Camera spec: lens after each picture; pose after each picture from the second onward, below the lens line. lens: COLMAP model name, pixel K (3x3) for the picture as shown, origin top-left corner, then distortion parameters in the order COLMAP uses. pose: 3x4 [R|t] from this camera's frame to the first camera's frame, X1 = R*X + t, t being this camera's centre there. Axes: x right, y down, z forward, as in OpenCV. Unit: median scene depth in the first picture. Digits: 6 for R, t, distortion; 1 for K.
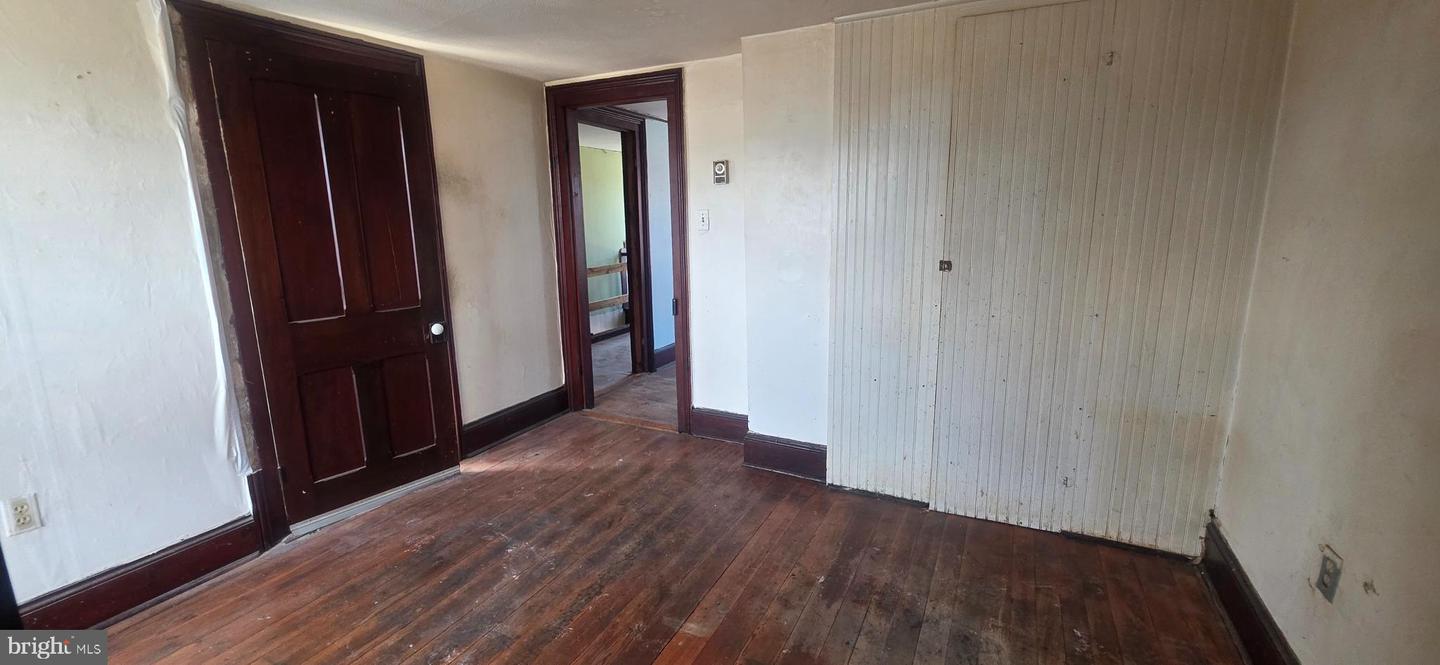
lens RADIAL K [[576.8, 0, 724.2], [0, 576.8, 323.2], [0, 0, 1]] dist [0.000424, -0.000194]
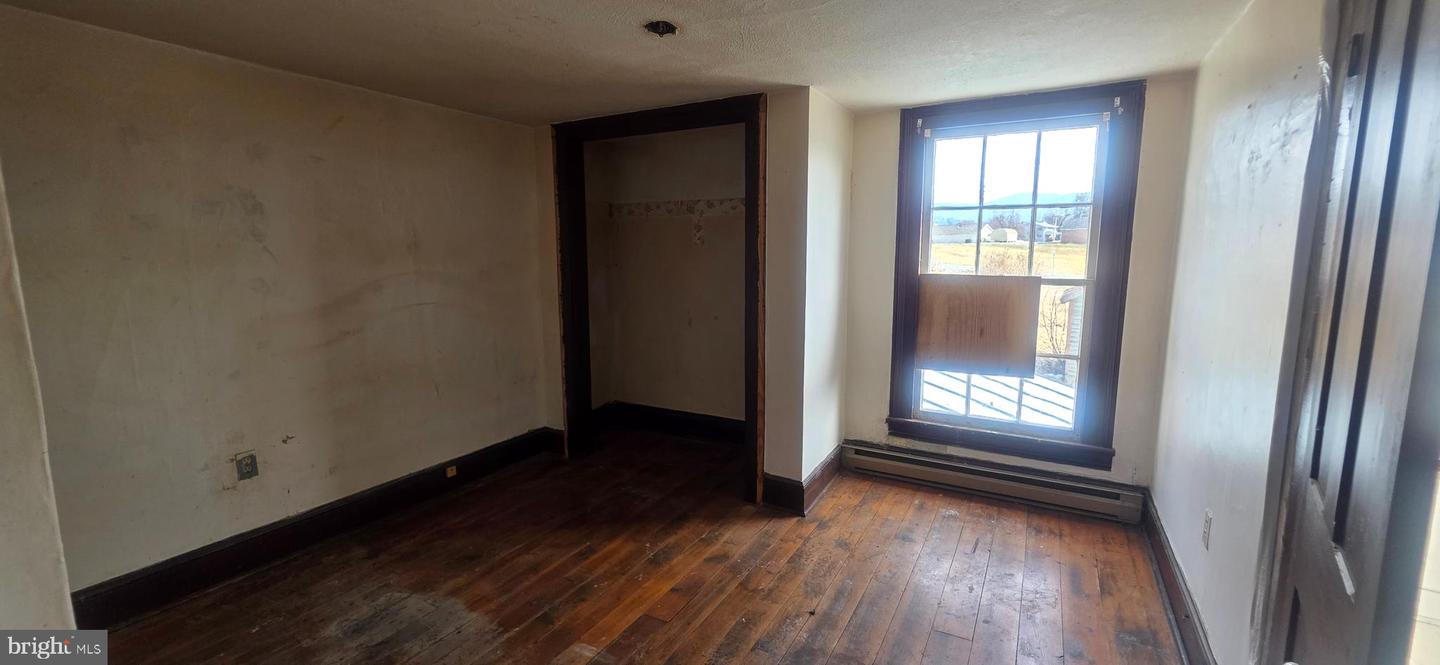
lens RADIAL K [[576.8, 0, 724.2], [0, 576.8, 323.2], [0, 0, 1]] dist [0.000424, -0.000194]
pose [[-0.999028, 0.006873, 0.043549, -0.363622], [0.020477, 0.947104, 0.320271, -0.381609], [-0.039045, 0.320852, -0.946324, 1.854330]]
